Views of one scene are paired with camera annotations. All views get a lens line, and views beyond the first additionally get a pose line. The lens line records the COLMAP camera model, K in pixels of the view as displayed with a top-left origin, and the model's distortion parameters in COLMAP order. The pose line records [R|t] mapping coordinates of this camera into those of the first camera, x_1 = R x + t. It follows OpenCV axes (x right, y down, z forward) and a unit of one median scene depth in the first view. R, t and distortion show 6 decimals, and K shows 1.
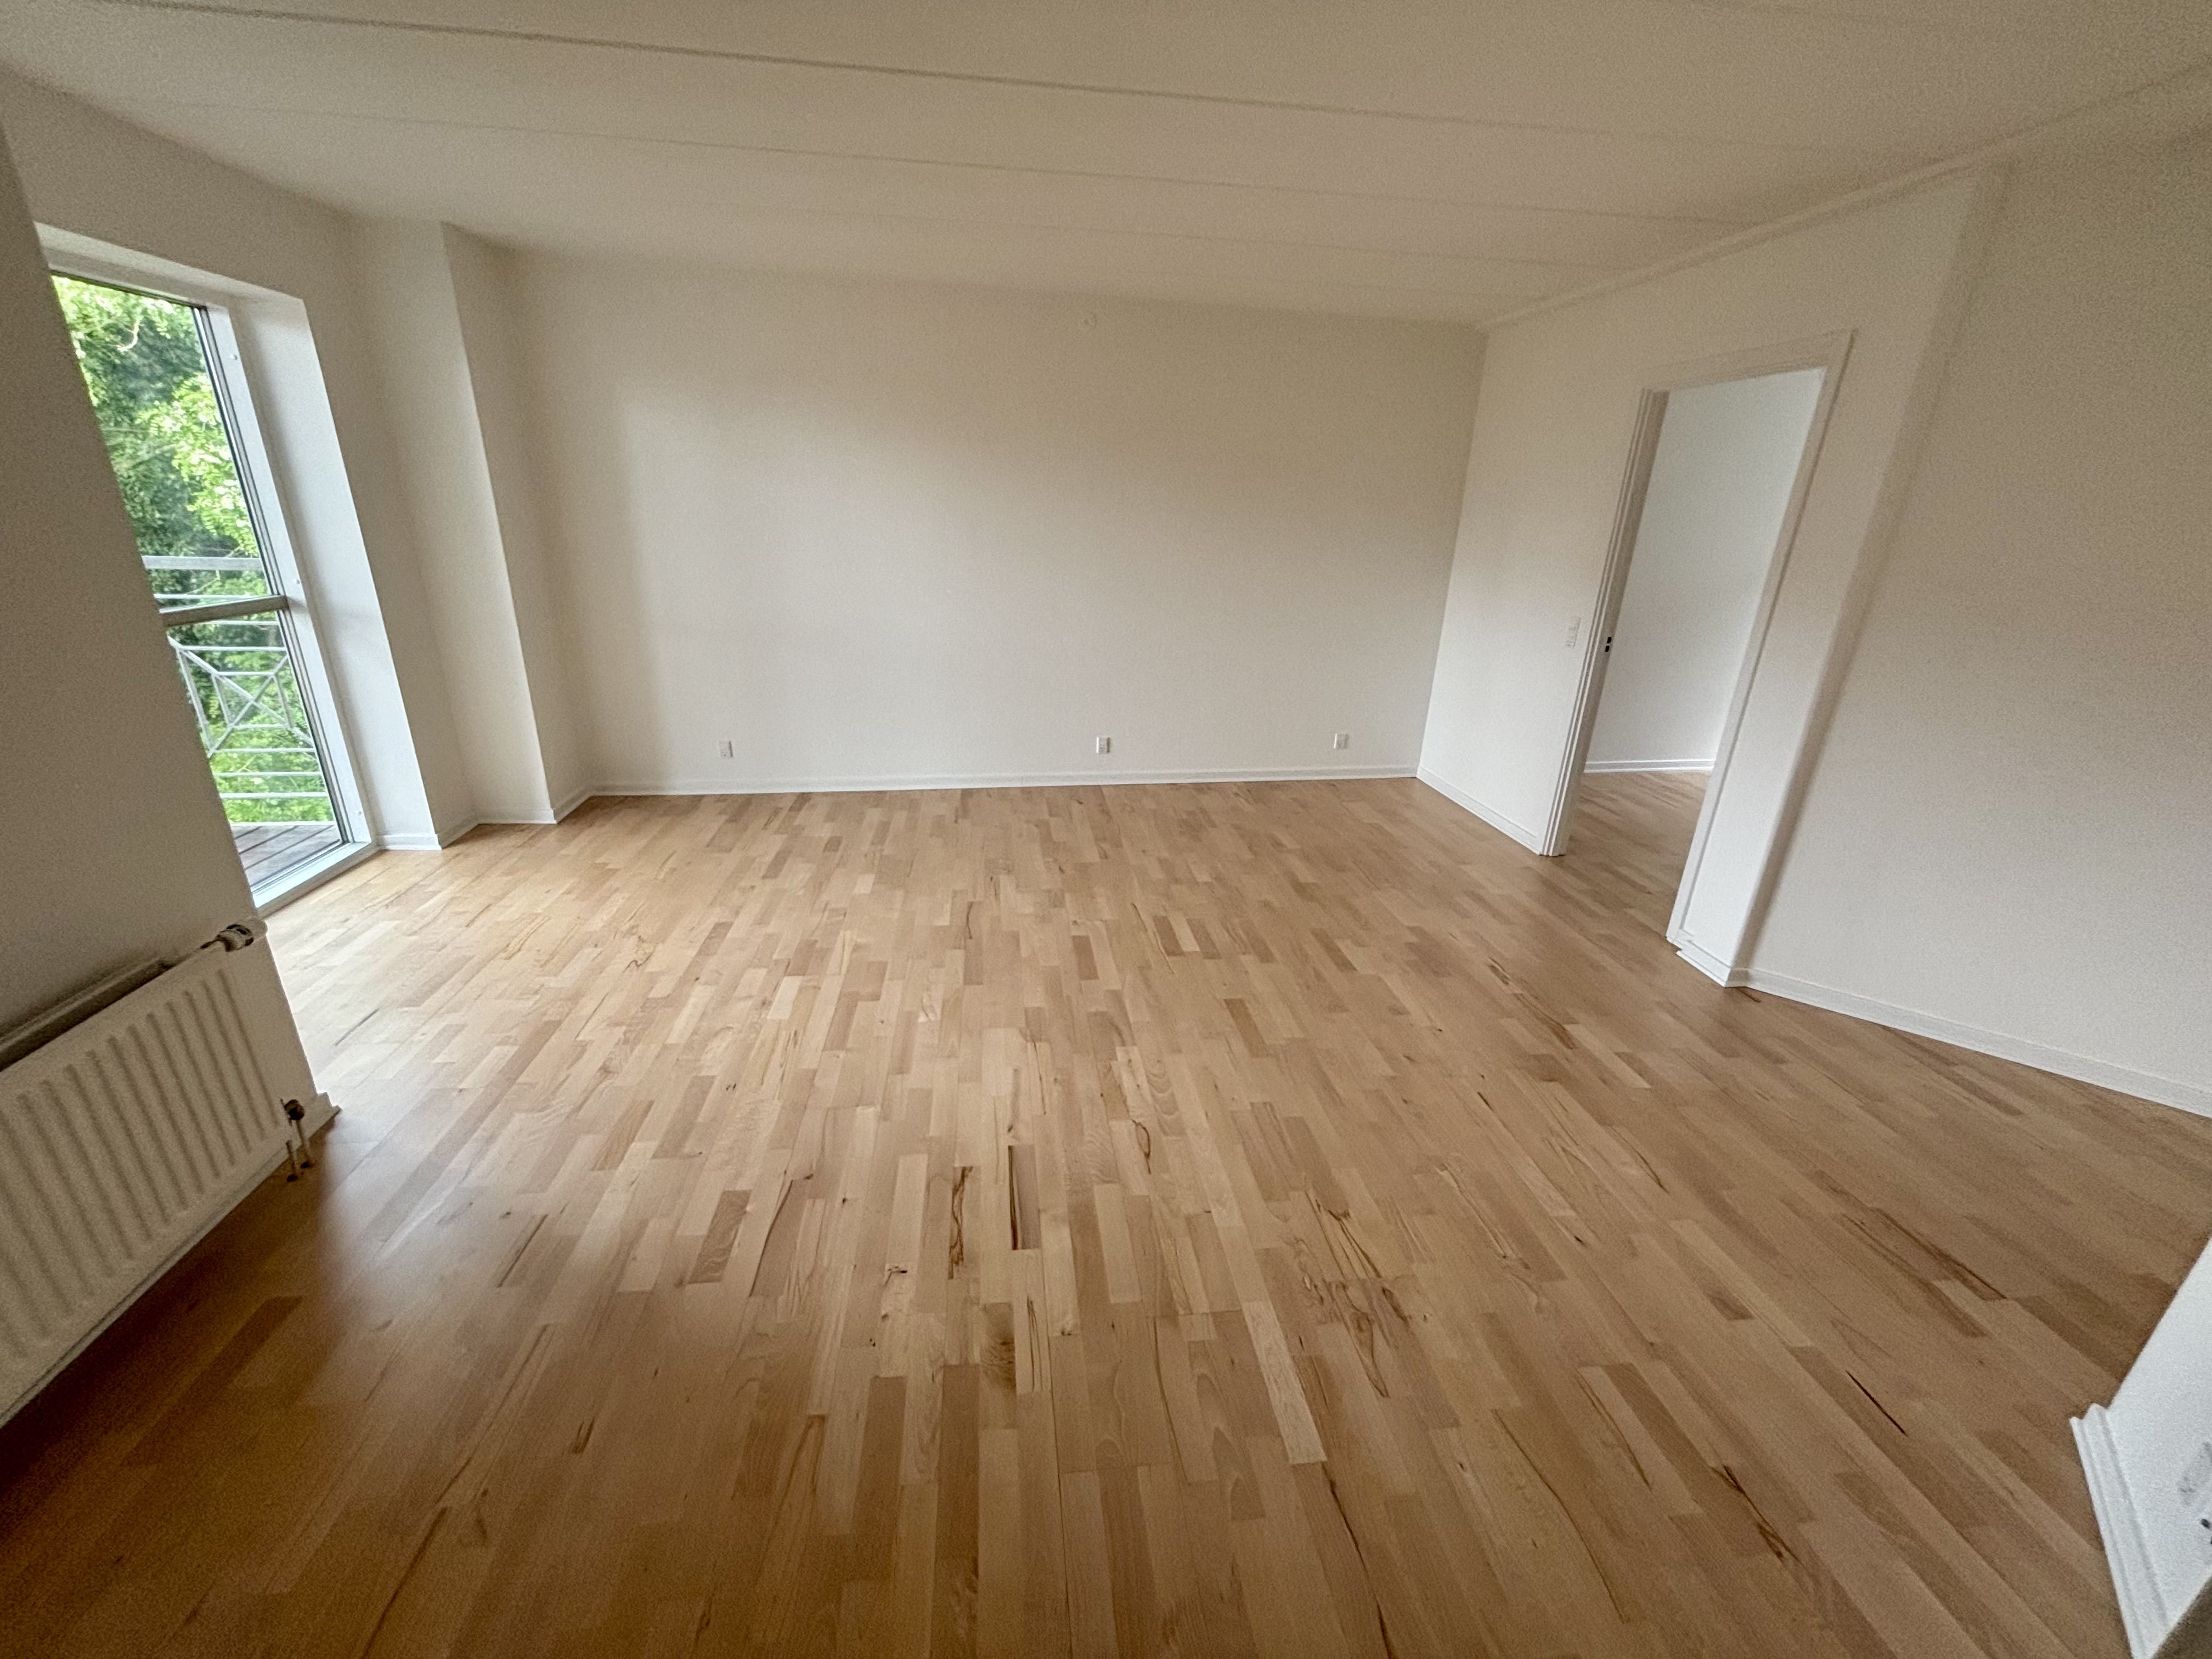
lens RADIAL K [[890.1, 0, 1098.3], [0, 890.1, 834.5], [0, 0, 1]] dist [0.001547, -0.000283]
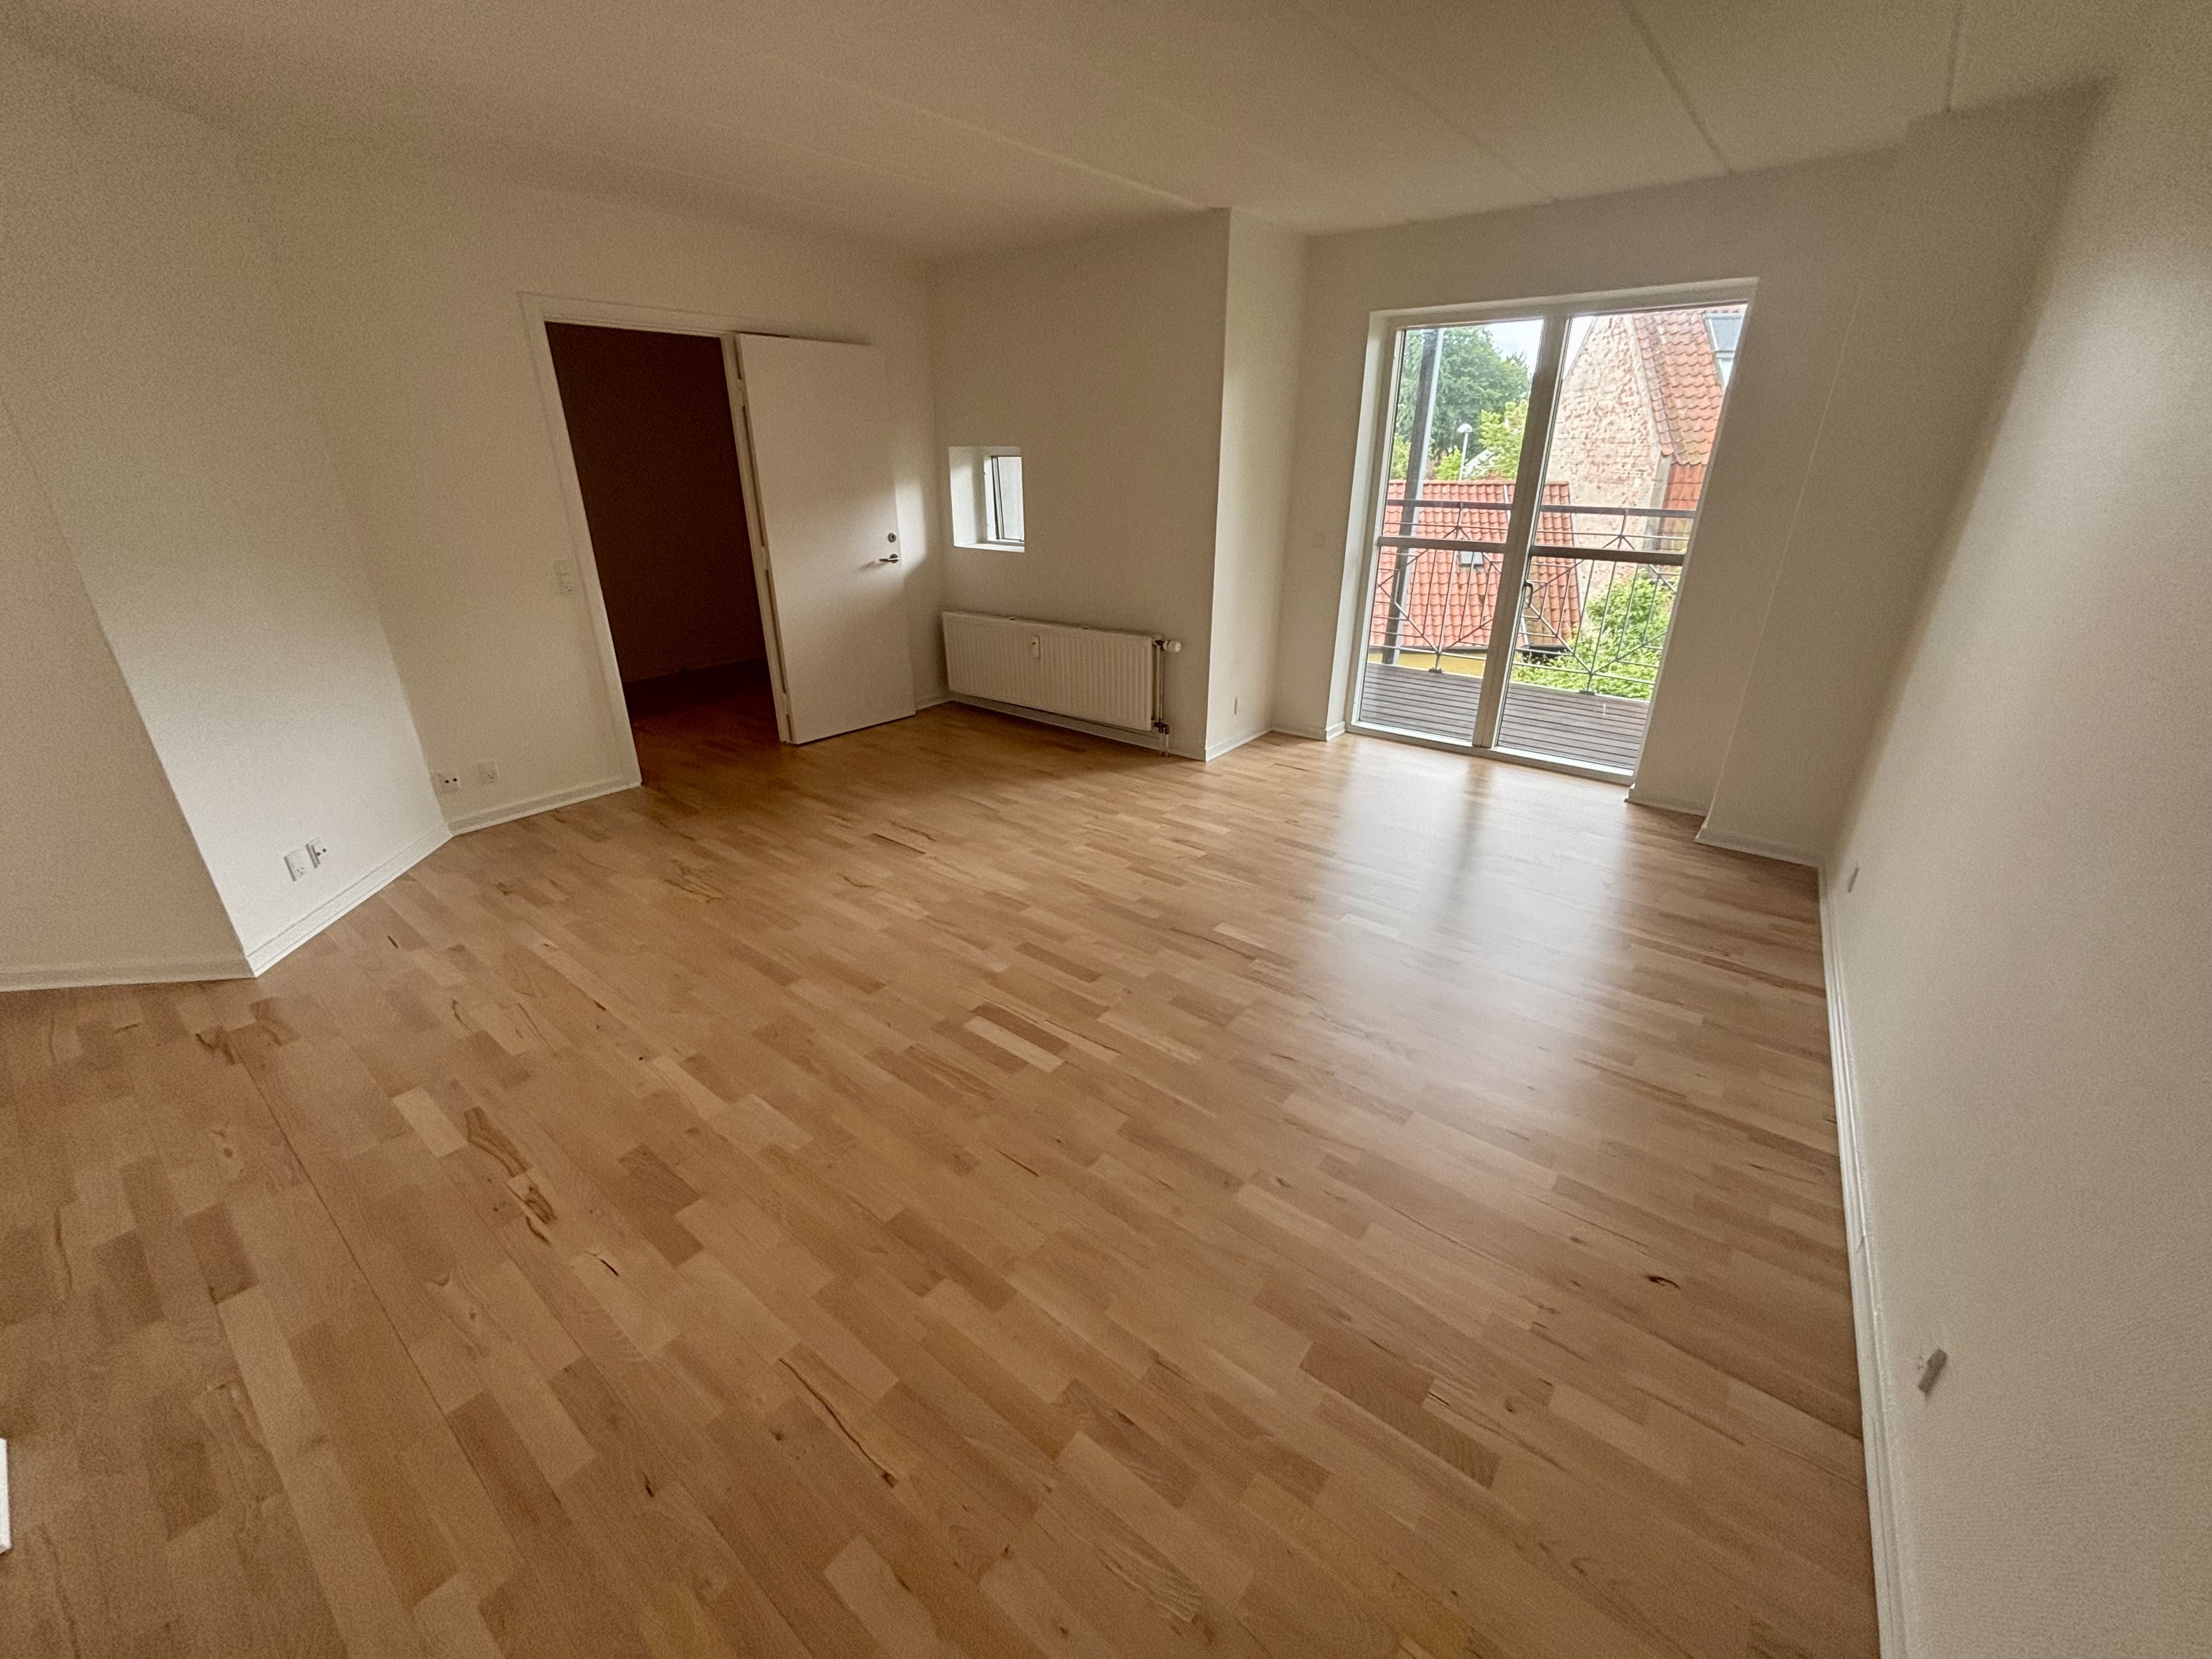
lens RADIAL K [[890.1, 0, 1104.1], [0, 890.1, 840.8], [0, 0, 1]] dist [0.001547, -0.000283]
pose [[-0.711503, 0.250963, -0.656340, 0.564884], [-0.269322, 0.765322, 0.584592, -0.546232], [0.649022, 0.592706, -0.476939, 1.536227]]
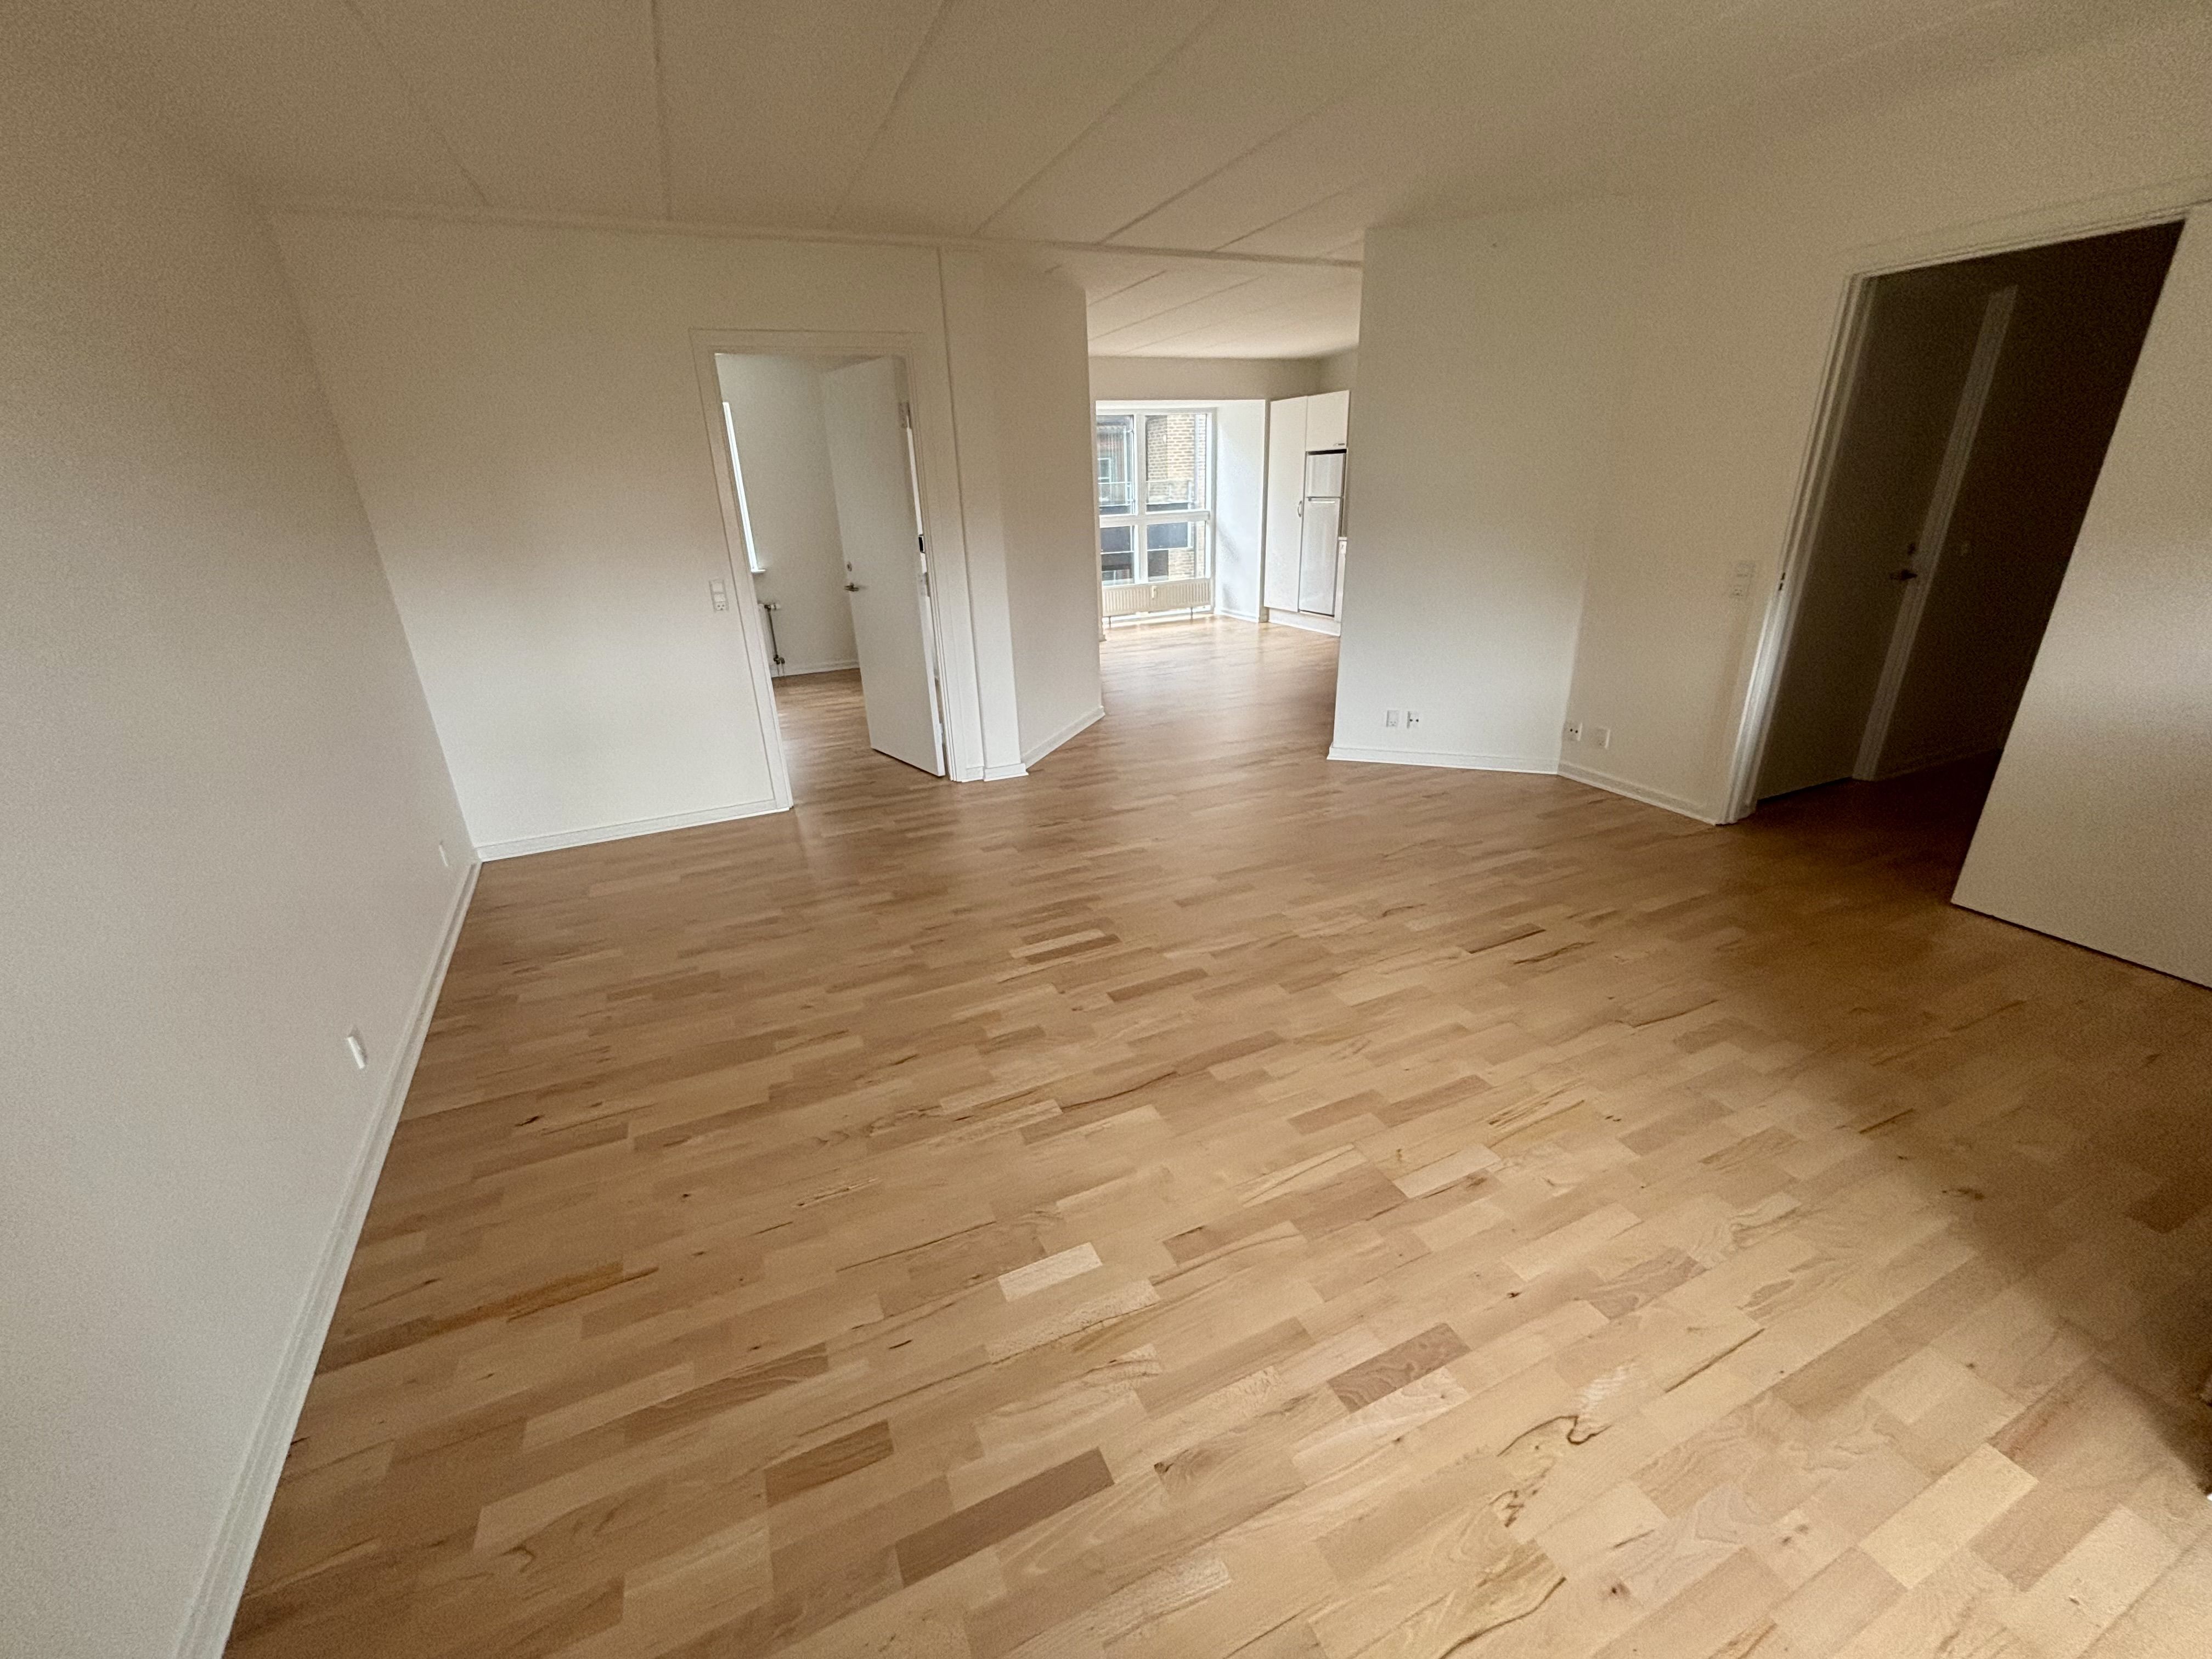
lens RADIAL K [[890.1, 0, 1102.5], [0, 890.1, 829.0], [0, 0, 1]] dist [0.001547, -0.000283]
pose [[-0.296496, -0.371222, 0.879934, -0.783262], [0.362622, 0.808606, 0.463316, -0.452152], [-0.883513, 0.456455, -0.105135, 1.186392]]
